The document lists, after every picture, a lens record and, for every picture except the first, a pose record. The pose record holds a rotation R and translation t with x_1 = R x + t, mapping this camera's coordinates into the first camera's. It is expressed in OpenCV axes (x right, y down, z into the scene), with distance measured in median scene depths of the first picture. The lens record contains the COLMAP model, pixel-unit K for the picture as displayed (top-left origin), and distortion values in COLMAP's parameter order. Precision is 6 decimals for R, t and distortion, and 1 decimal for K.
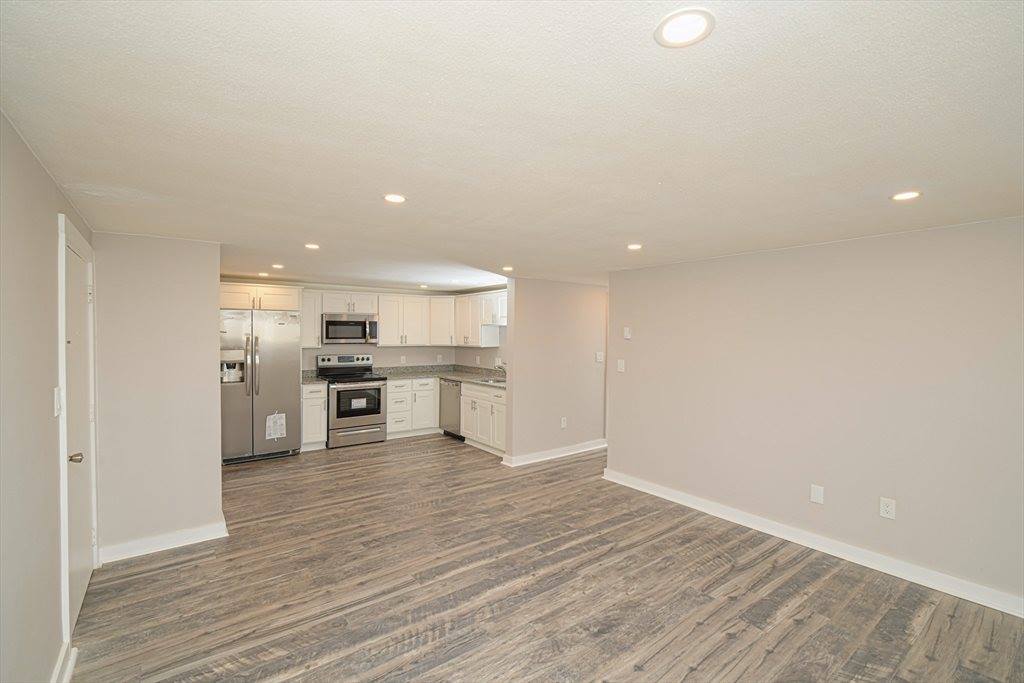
lens RADIAL K [[452.7, 0, 518.4], [0, 452.7, 349.7], [0, 0, 1]] dist [-0.007309, 0.000005]
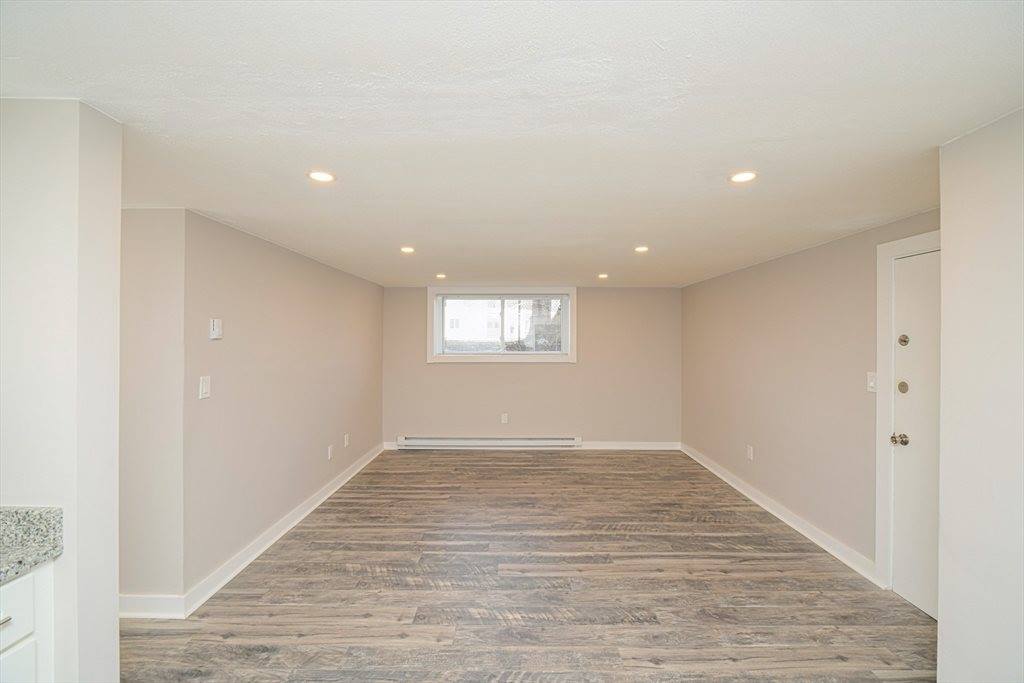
lens RADIAL K [[440.0, 0, 511.3], [0, 440.0, 336.6], [0, 0, 1]] dist [-0.000975, 0.000006]
pose [[-0.781165, -0.004306, 0.624310, -0.475489], [0.013474, 0.999627, 0.023754, -0.046435], [-0.624179, 0.026968, -0.780816, 1.331723]]
